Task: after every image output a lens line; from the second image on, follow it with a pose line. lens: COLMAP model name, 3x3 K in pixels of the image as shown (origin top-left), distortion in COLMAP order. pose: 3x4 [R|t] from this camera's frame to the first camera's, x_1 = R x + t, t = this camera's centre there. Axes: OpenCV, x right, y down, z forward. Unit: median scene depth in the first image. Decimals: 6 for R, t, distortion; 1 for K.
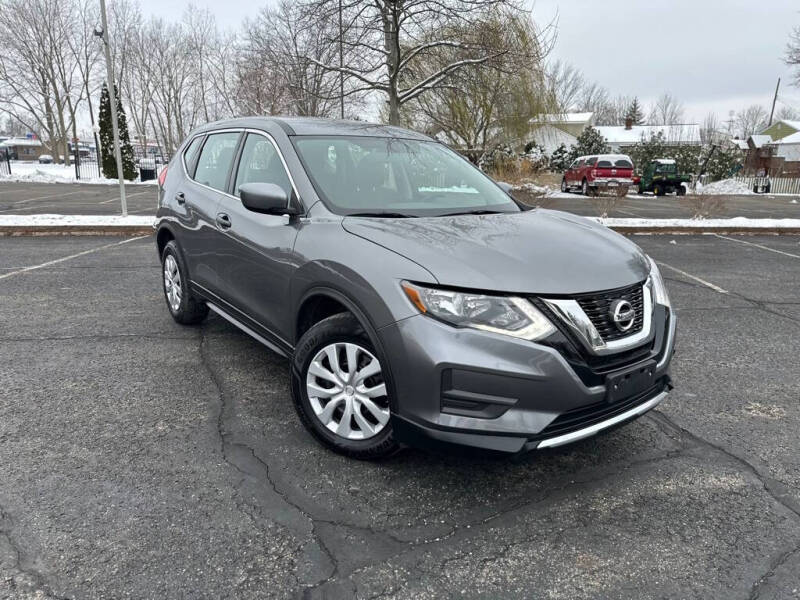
lens RADIAL K [[559.2, 0, 397.1], [0, 559.2, 304.5], [0, 0, 1]] dist [0.045190, -0.054390]
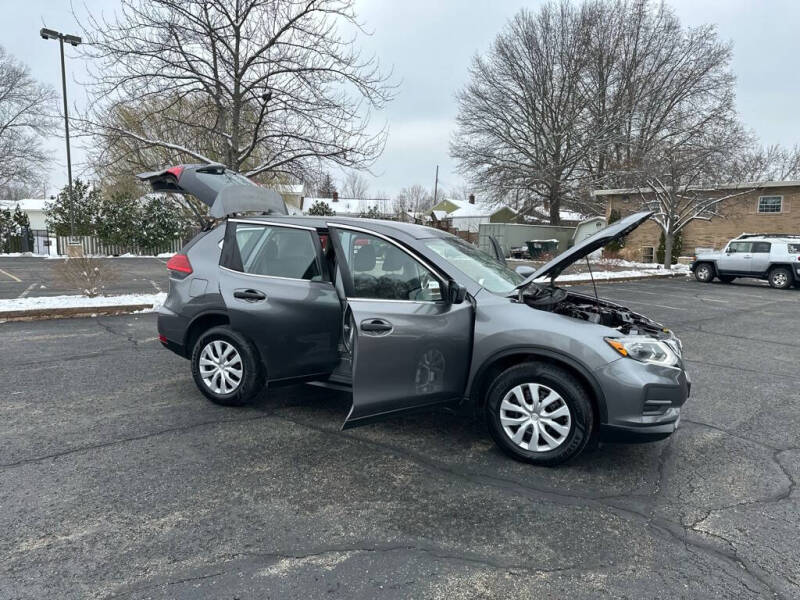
lens RADIAL K [[559.2, 0, 390.0], [0, 559.2, 306.1], [0, 0, 1]] dist [0.045190, -0.054390]
pose [[0.873538, -0.057655, 0.483330, -0.721349], [0.109440, 0.990801, -0.079605, -0.035563], [-0.474294, 0.122433, 0.871811, -0.073058]]
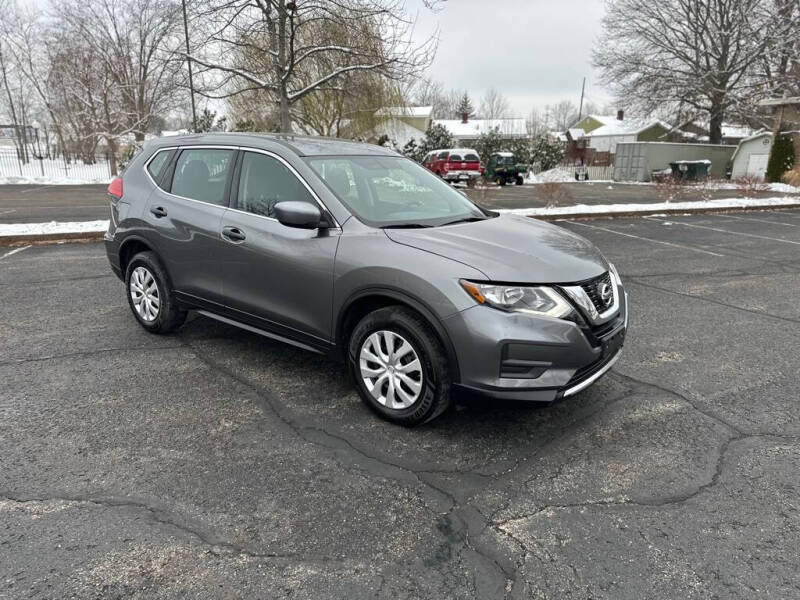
lens RADIAL K [[559.2, 0, 397.2], [0, 559.2, 309.2], [0, 0, 1]] dist [0.045190, -0.054390]
pose [[0.963497, -0.077299, 0.256317, -0.261856], [0.071217, 0.996917, 0.032938, -0.015112], [-0.258073, -0.013481, 0.966031, -0.118150]]
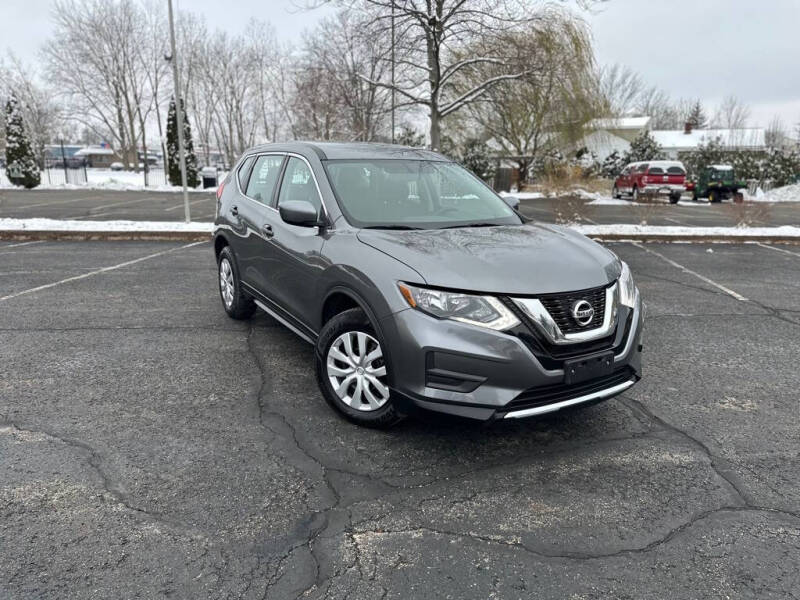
lens RADIAL K [[559.2, 0, 396.2], [0, 559.2, 301.1], [0, 0, 1]] dist [0.045190, -0.054390]
pose [[0.995614, 0.017715, -0.091866, 0.068005], [-0.019063, 0.999723, -0.013815, 0.011092], [0.091596, 0.015505, 0.995676, -0.143046]]
